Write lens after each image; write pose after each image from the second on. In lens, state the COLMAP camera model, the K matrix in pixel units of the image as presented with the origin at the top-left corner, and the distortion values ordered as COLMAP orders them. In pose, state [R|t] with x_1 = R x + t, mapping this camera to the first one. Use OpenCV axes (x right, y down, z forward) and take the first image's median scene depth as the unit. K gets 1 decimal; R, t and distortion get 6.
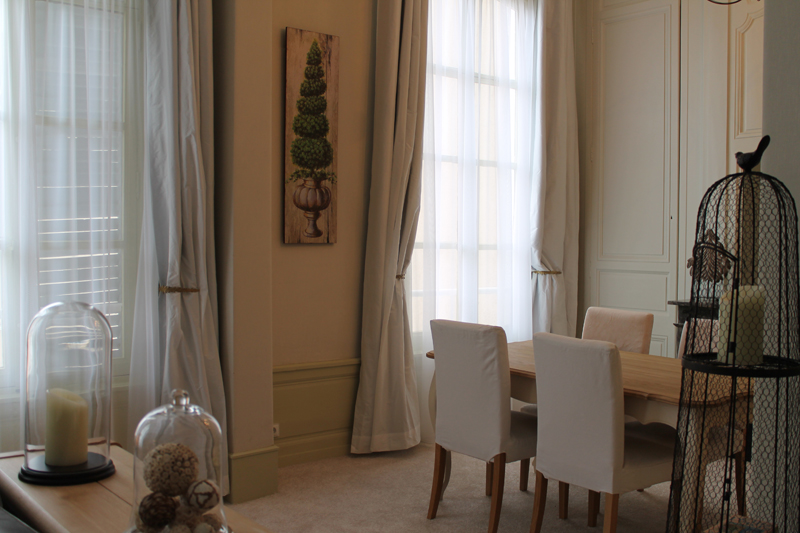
lens RADIAL K [[821.4, 0, 400.0], [0, 821.4, 266.5], [0, 0, 1]] dist [-0.108776, -0.006713]
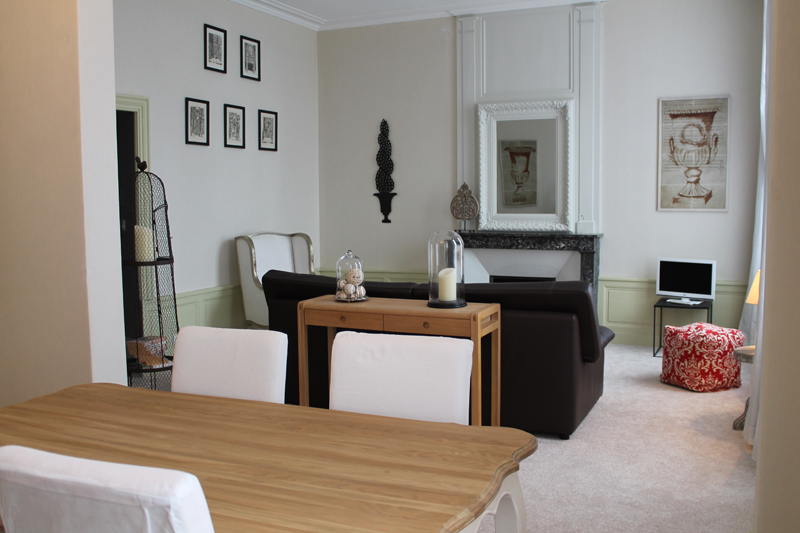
lens RADIAL K [[775.5, 0, 404.6], [0, 775.5, 270.1], [0, 0, 1]] dist [-0.140497, 0.129320]
pose [[-0.900214, 0.037071, -0.433867, 0.275263], [-0.018686, 0.992163, 0.123543, -0.047360], [0.435047, 0.119322, -0.892467, 1.232374]]
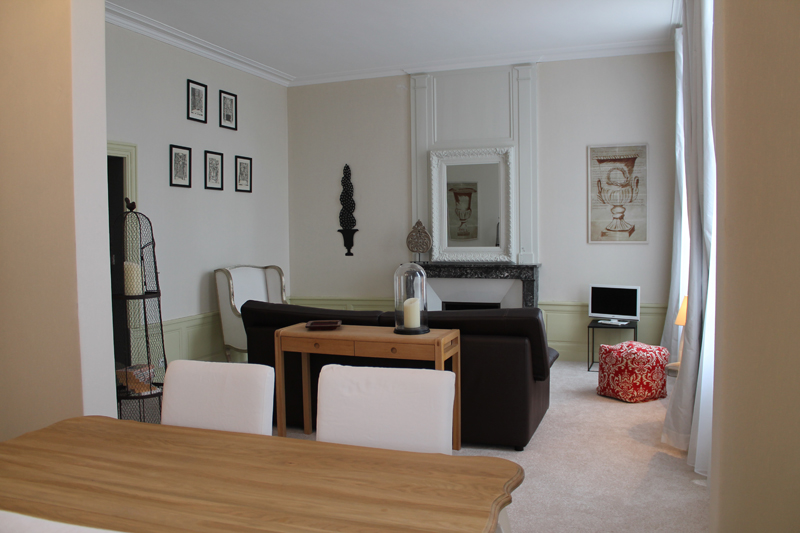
lens RADIAL K [[669.5, 0, 404.2], [0, 669.5, 265.9], [0, 0, 1]] dist [-0.167238, 0.141972]
pose [[-0.867840, 0.026181, -0.496153, 0.271562], [-0.015509, 0.996697, 0.079721, -0.048173], [0.496601, 0.076880, -0.864568, 1.180330]]
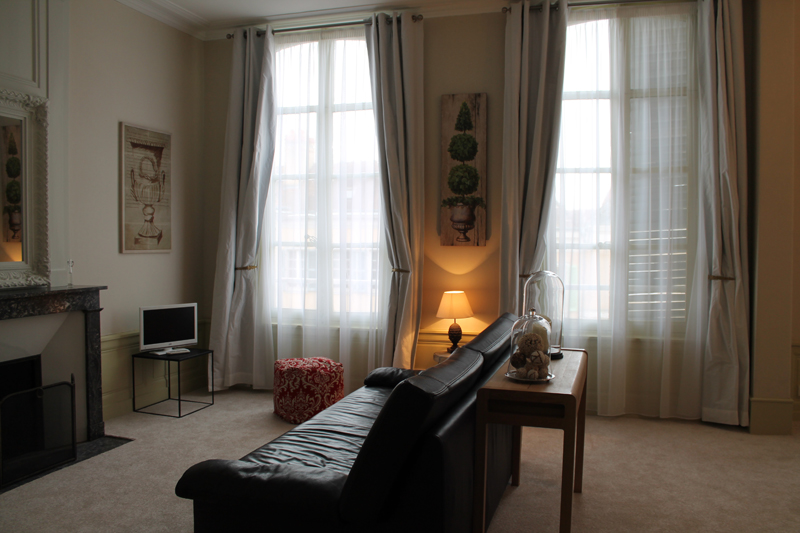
lens RADIAL K [[669.5, 0, 404.2], [0, 669.5, 265.9], [0, 0, 1]] dist [-0.167238, 0.141972]
pose [[0.545075, 0.022067, -0.838097, 0.337926], [-0.028538, 0.999563, 0.007759, 0.011994], [0.837902, 0.019689, 0.545466, -0.090421]]
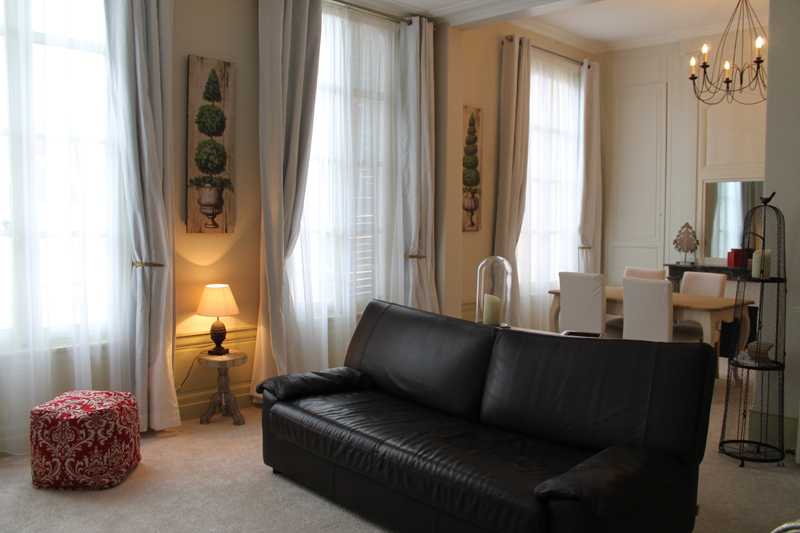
lens RADIAL K [[669.5, 0, 404.2], [0, 669.5, 265.9], [0, 0, 1]] dist [-0.167238, 0.141972]
pose [[0.998092, -0.004723, 0.061571, -0.335089], [0.002990, 0.999597, 0.028222, 0.006314], [-0.061679, -0.027984, 0.997704, -0.392474]]
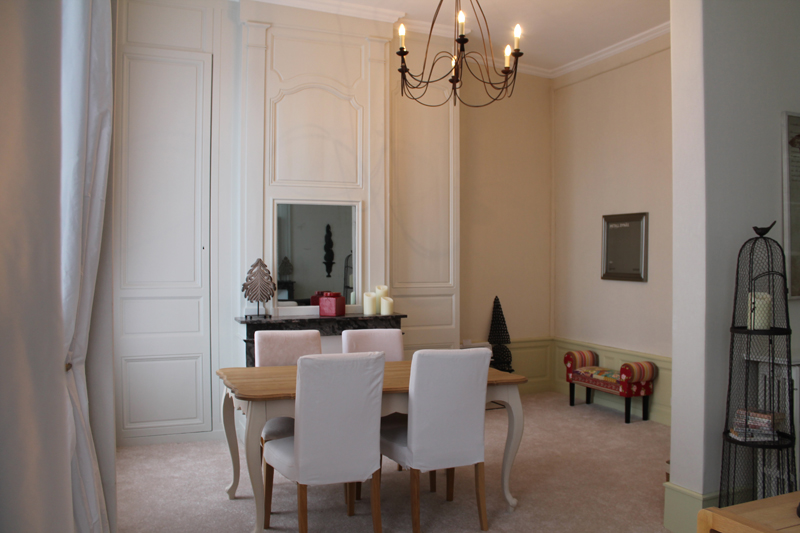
lens RADIAL K [[669.5, 0, 404.2], [0, 669.5, 265.9], [0, 0, 1]] dist [-0.167238, 0.141972]
pose [[0.275092, -0.009771, 0.961368, -0.555288], [0.035840, 0.999358, -0.000099, -0.029813], [-0.960750, 0.034483, 0.275265, 0.562690]]
